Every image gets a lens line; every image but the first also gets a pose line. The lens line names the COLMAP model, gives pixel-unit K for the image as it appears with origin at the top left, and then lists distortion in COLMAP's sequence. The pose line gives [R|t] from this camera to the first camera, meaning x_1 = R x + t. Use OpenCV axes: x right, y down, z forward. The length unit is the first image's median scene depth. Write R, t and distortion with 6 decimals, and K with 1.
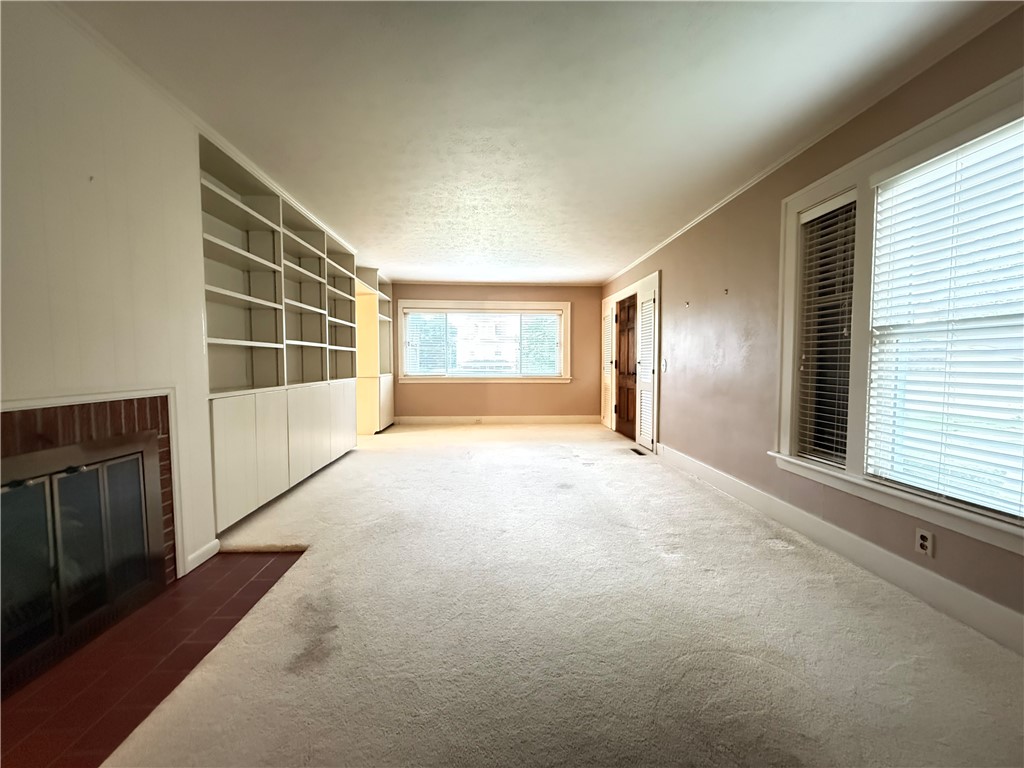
lens RADIAL K [[408.8, 0, 511.1], [0, 408.8, 383.2], [0, 0, 1]] dist [-0.000934, 0.000295]
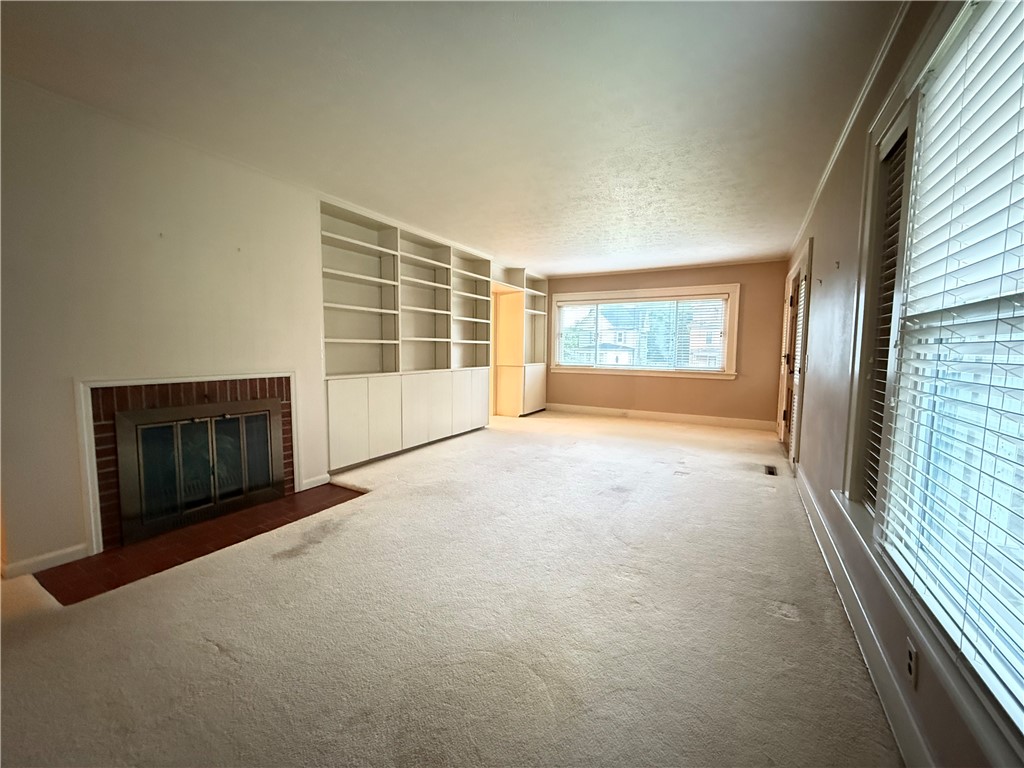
lens RADIAL K [[408.8, 0, 511.1], [0, 408.8, 383.2], [0, 0, 1]] dist [-0.000934, 0.000295]
pose [[0.841514, 0.052962, -0.537634, 0.576724], [-0.036240, 0.998475, 0.041635, -0.032343], [0.539019, -0.015552, 0.842150, 0.101065]]
